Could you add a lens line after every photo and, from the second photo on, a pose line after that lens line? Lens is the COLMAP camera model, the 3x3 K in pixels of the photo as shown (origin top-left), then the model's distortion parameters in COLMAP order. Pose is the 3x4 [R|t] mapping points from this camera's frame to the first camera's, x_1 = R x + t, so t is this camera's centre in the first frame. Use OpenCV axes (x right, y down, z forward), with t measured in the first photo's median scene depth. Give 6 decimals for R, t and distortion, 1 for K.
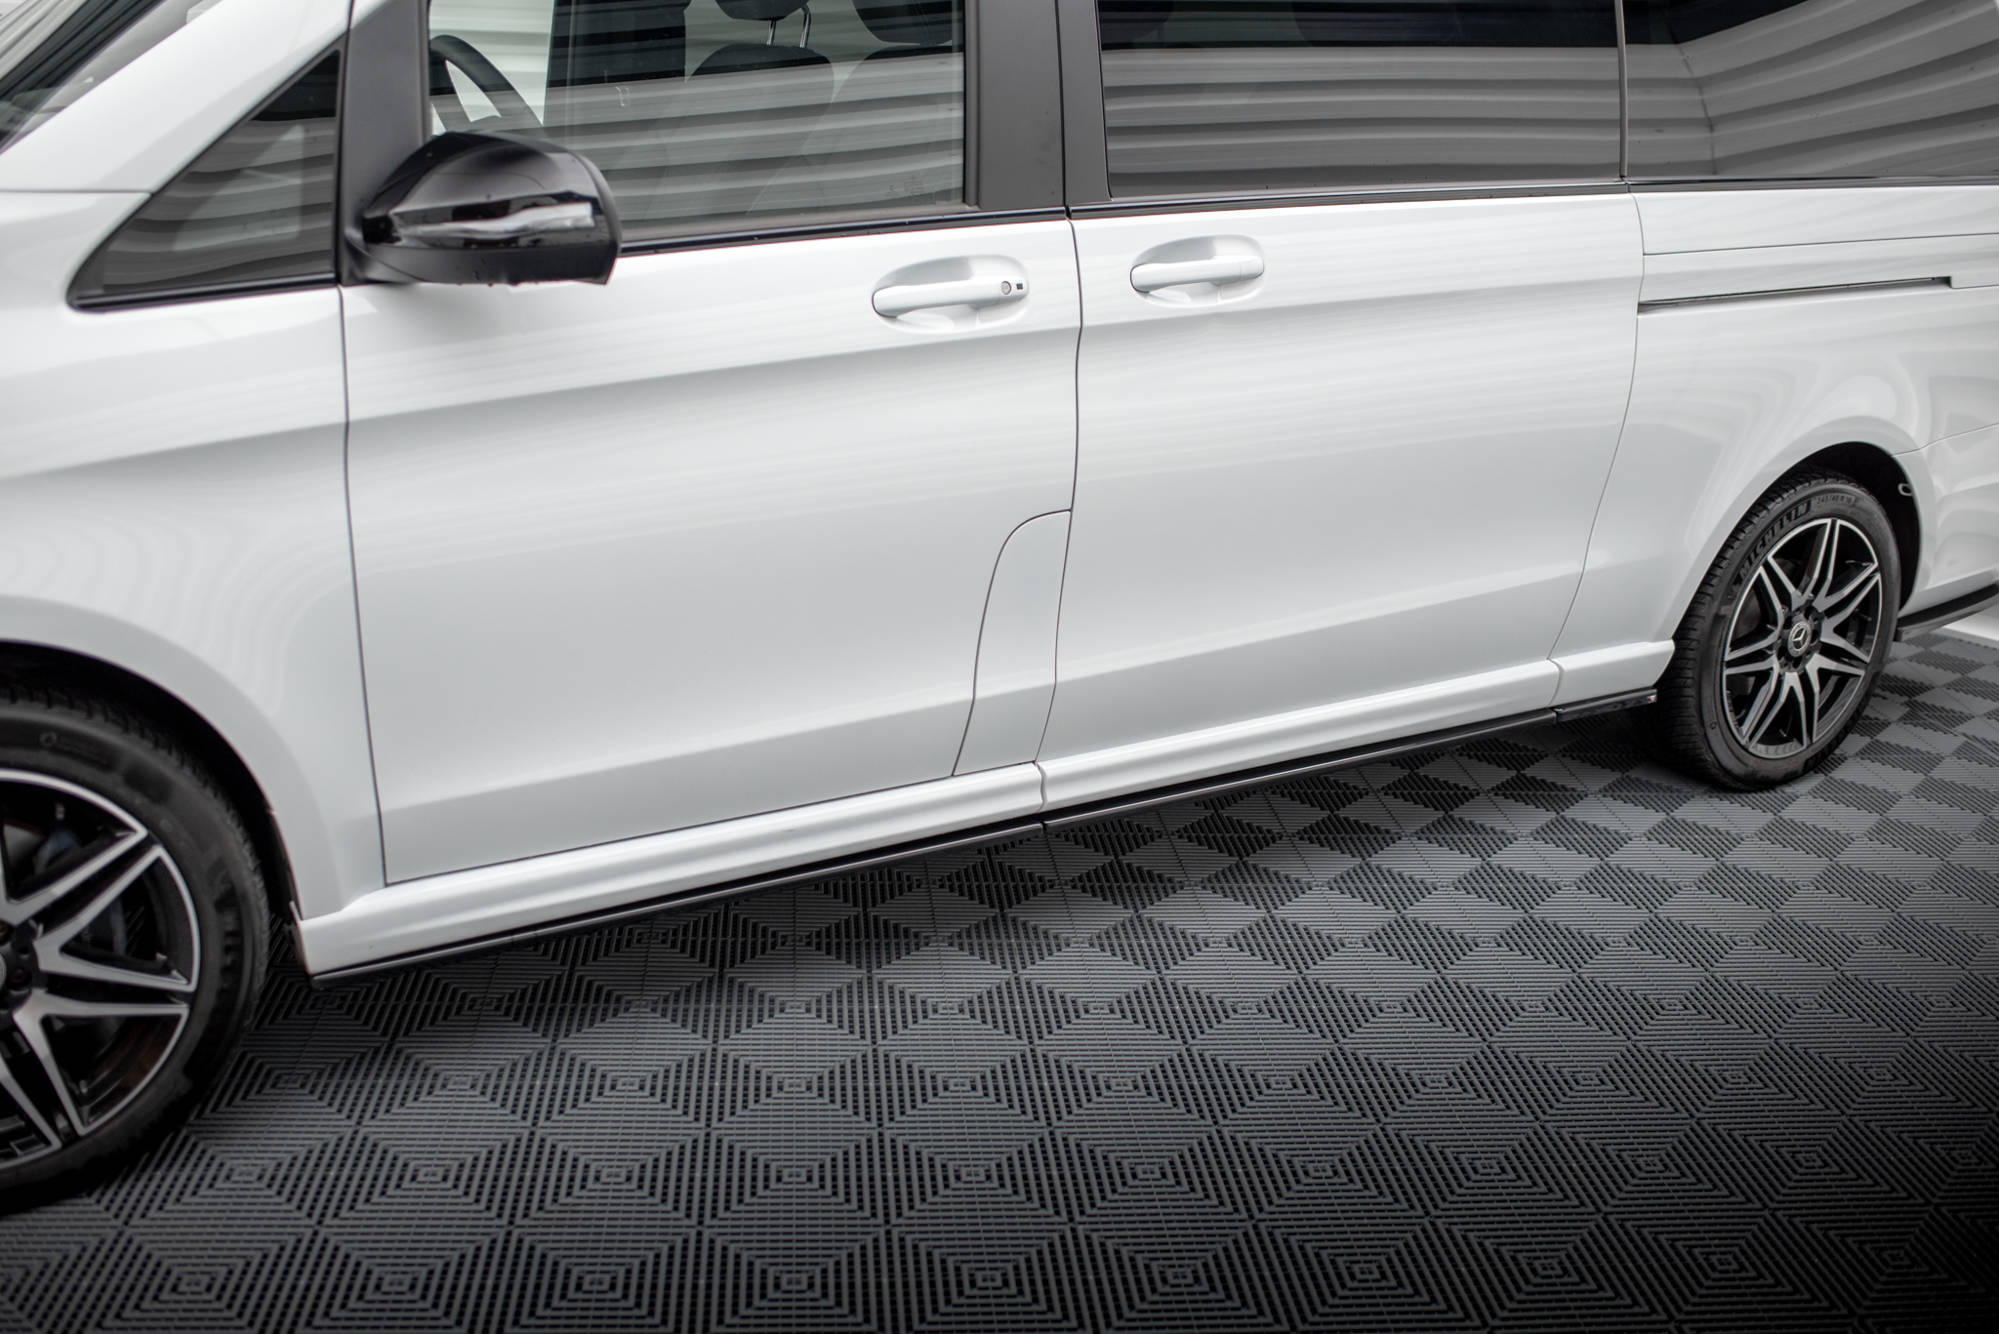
lens RADIAL K [[1938.7, 0, 999.5], [0, 1938.7, 667.0], [0, 0, 1]] dist [-0.063563, 0.002772]
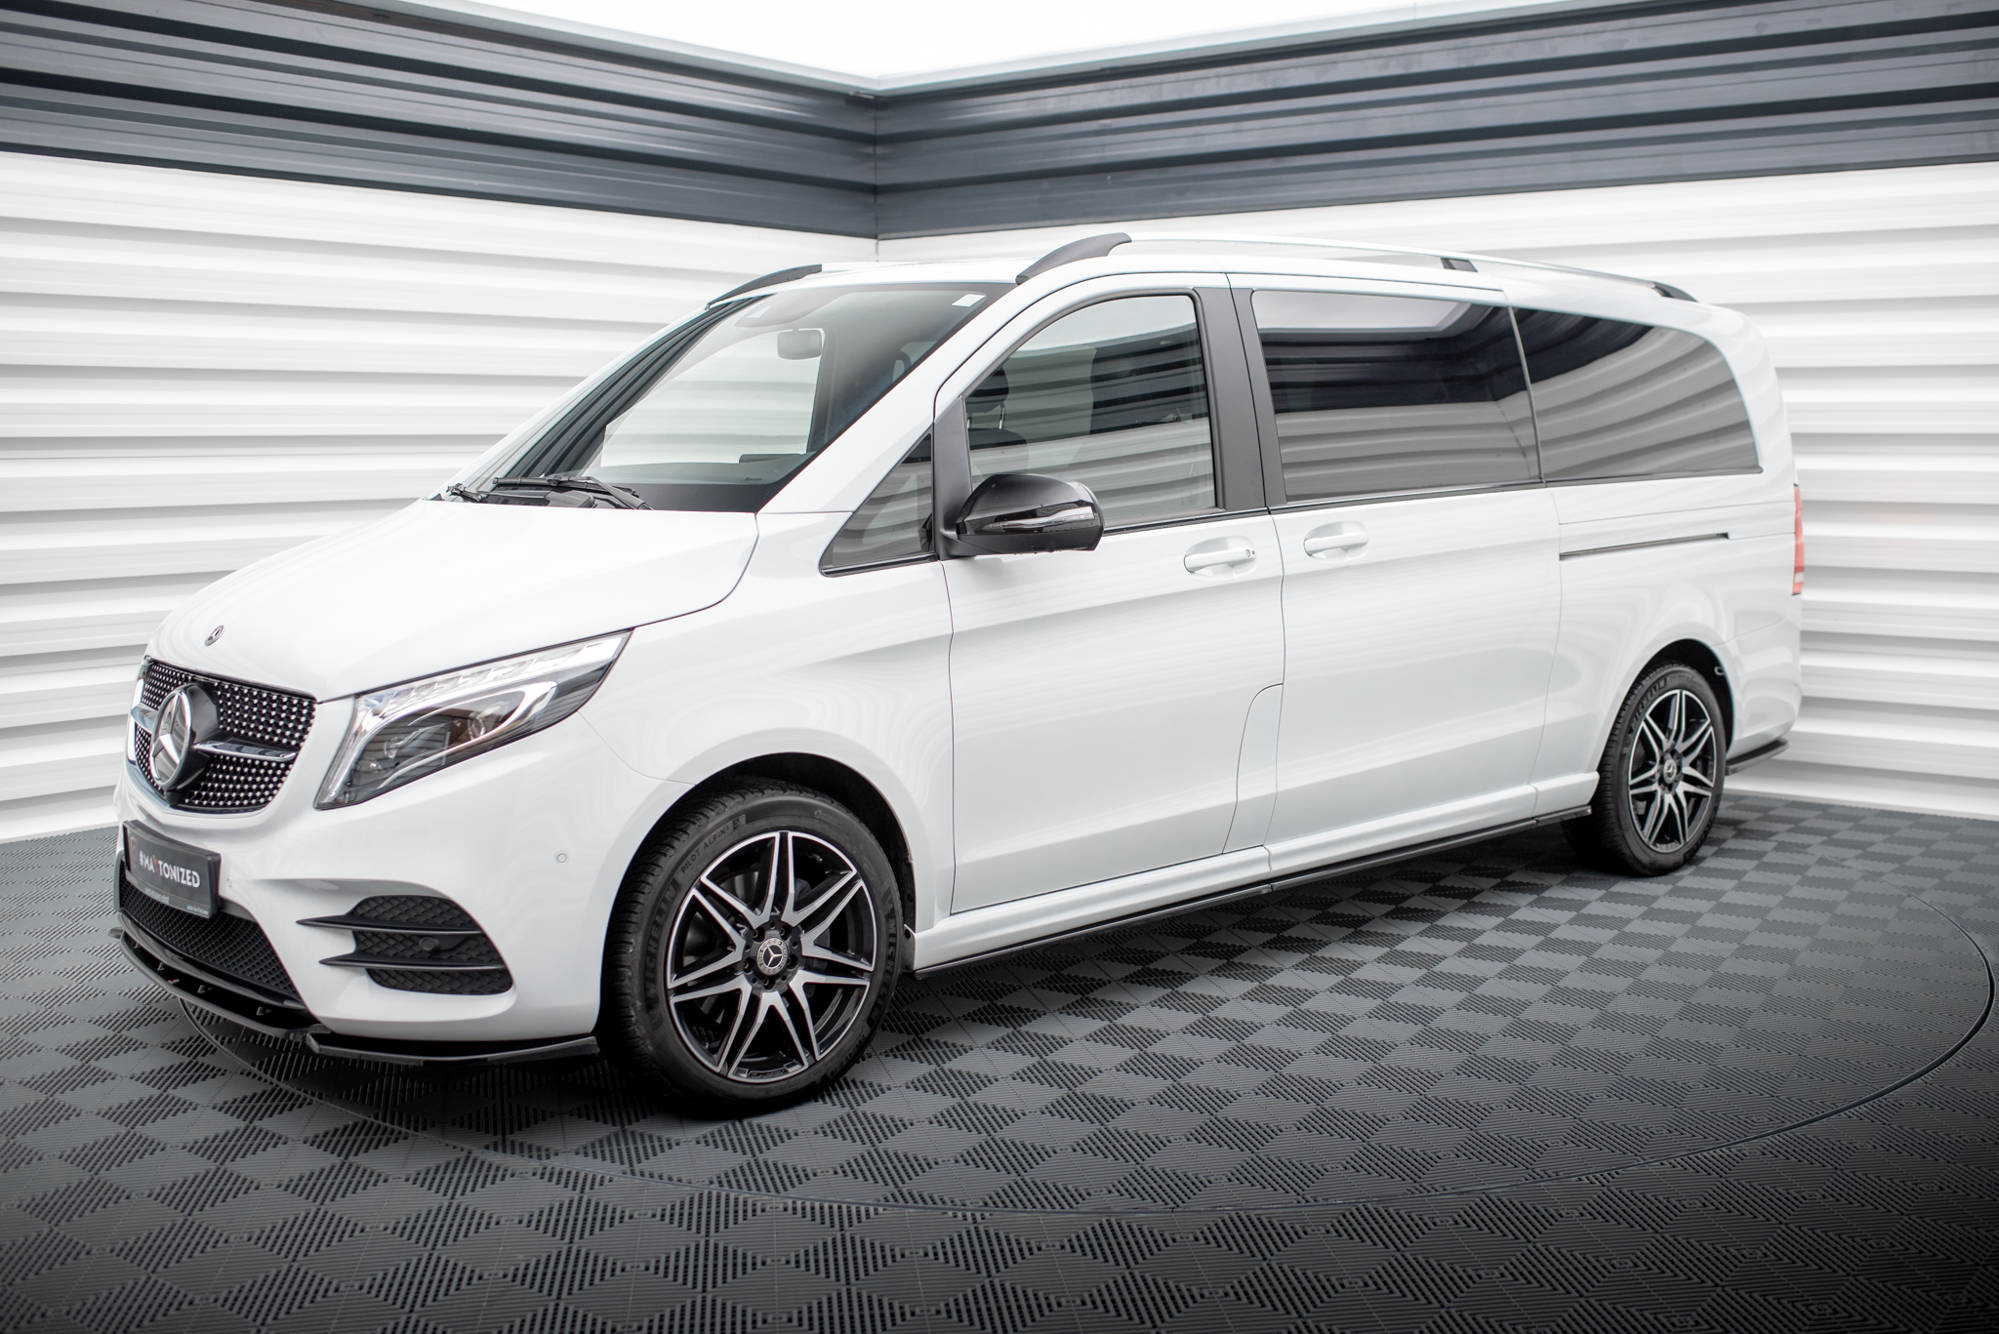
lens RADIAL K [[2060.1, 0, 999.5], [0, 2060.1, 667.0], [0, 0, 1]] dist [-0.079706, 0.025631]
pose [[0.985503, -0.064919, 0.156749, -0.369889], [0.094136, 0.977866, -0.186857, 0.164133], [-0.141149, 0.198904, 0.969801, -0.532021]]
